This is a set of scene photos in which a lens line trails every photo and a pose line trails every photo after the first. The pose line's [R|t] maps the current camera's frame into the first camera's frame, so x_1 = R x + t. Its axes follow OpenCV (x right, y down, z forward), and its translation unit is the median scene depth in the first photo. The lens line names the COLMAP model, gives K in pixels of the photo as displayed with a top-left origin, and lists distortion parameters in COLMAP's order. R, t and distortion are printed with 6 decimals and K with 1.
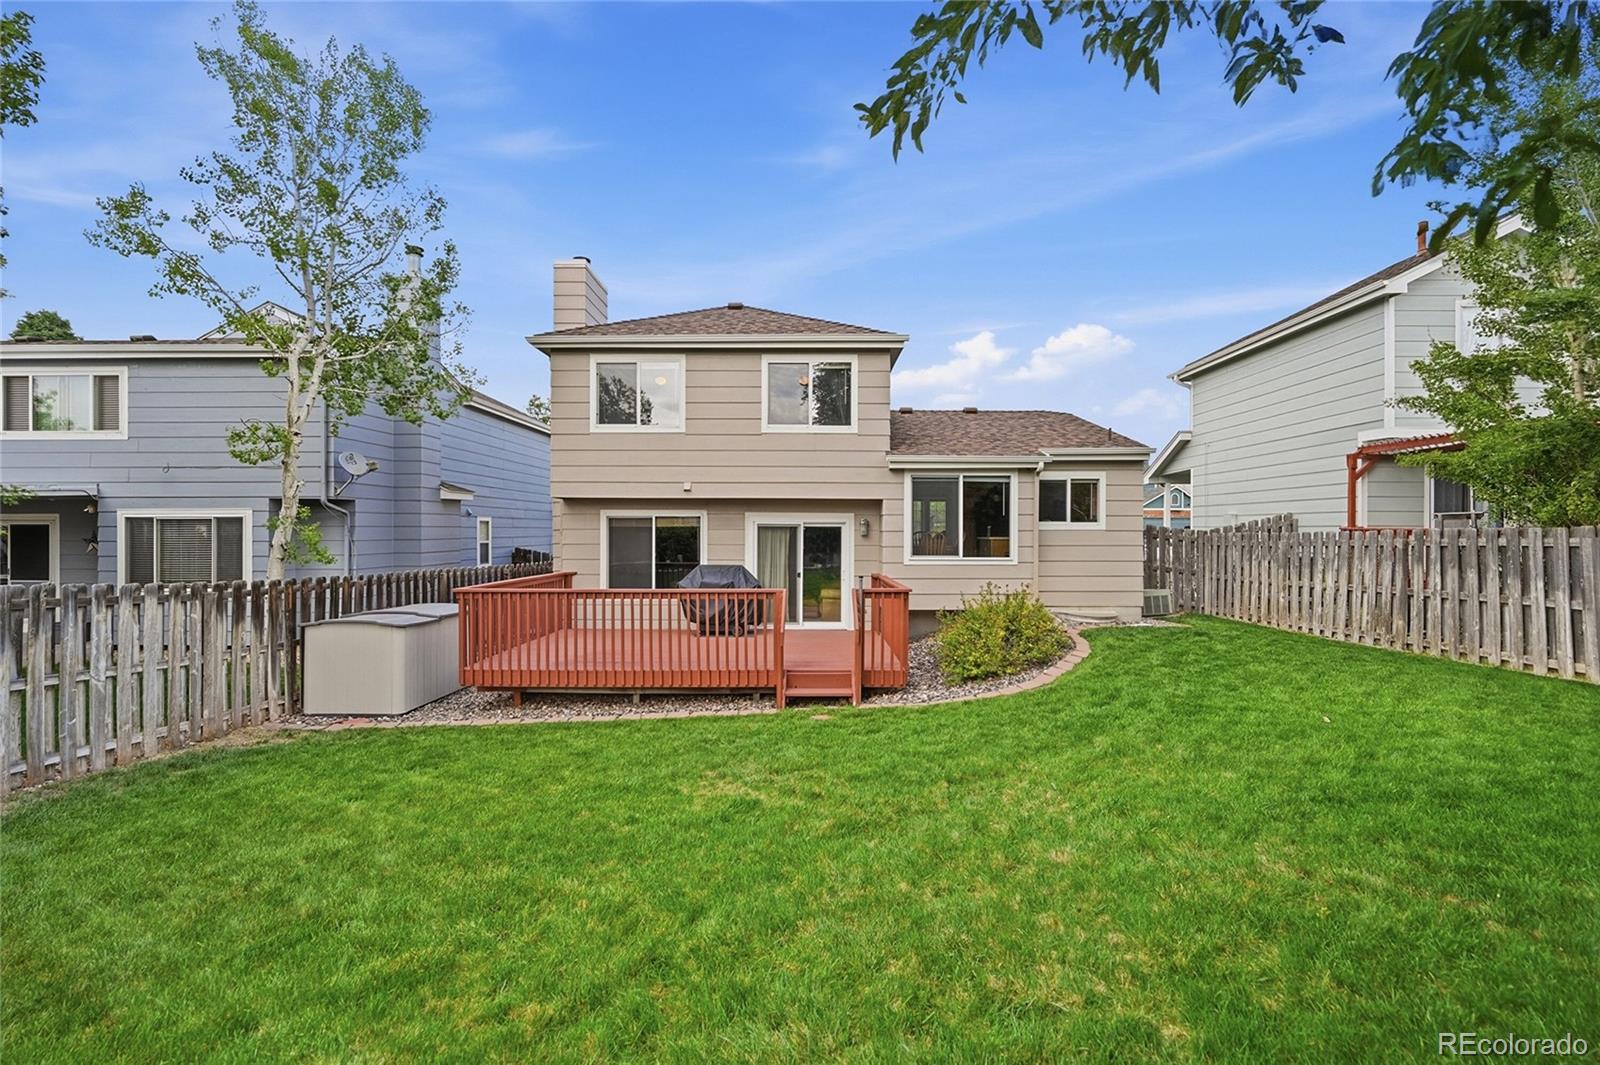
lens RADIAL K [[667.7, 0, 800.0], [0, 667.7, 532.5], [0, 0, 1]] dist [-0.001970, -0.000032]
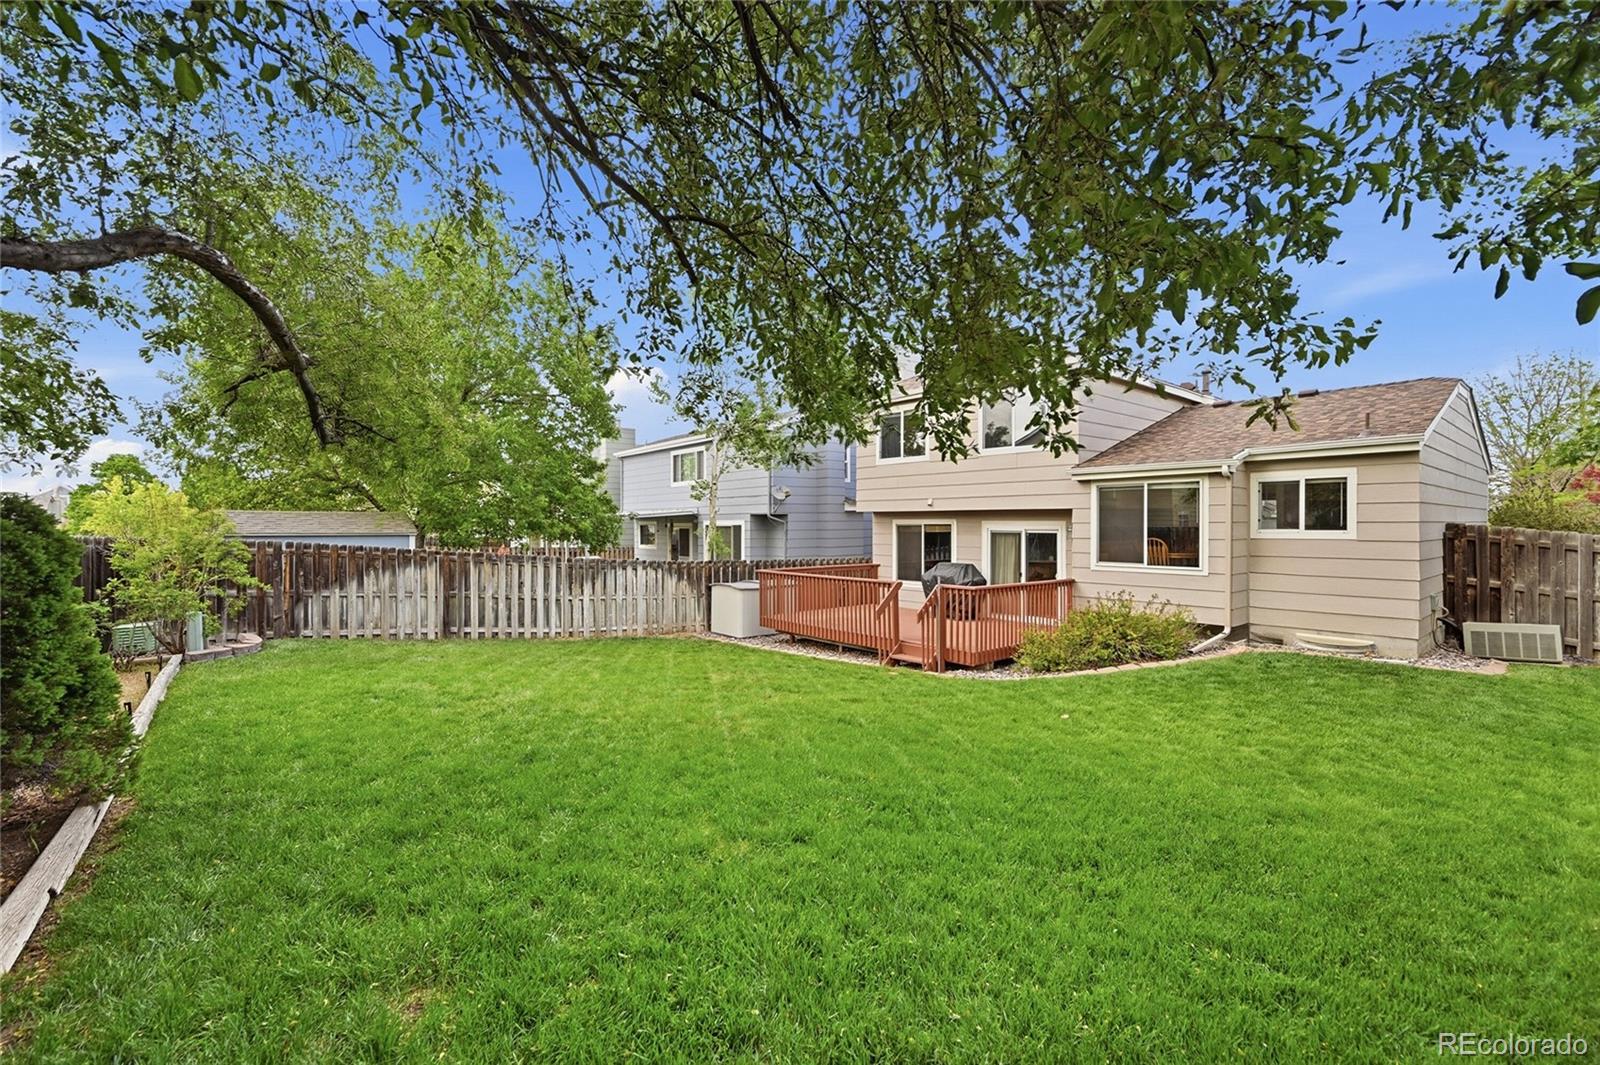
lens RADIAL K [[641.9, 0, 803.1], [0, 641.9, 526.6], [0, 0, 1]] dist [-0.002559, -0.000023]
pose [[0.670396, -0.000870, -0.742003, 0.582963], [0.000362, 1.000000, -0.000846, -0.019177], [0.742003, 0.000299, 0.670396, -0.023885]]
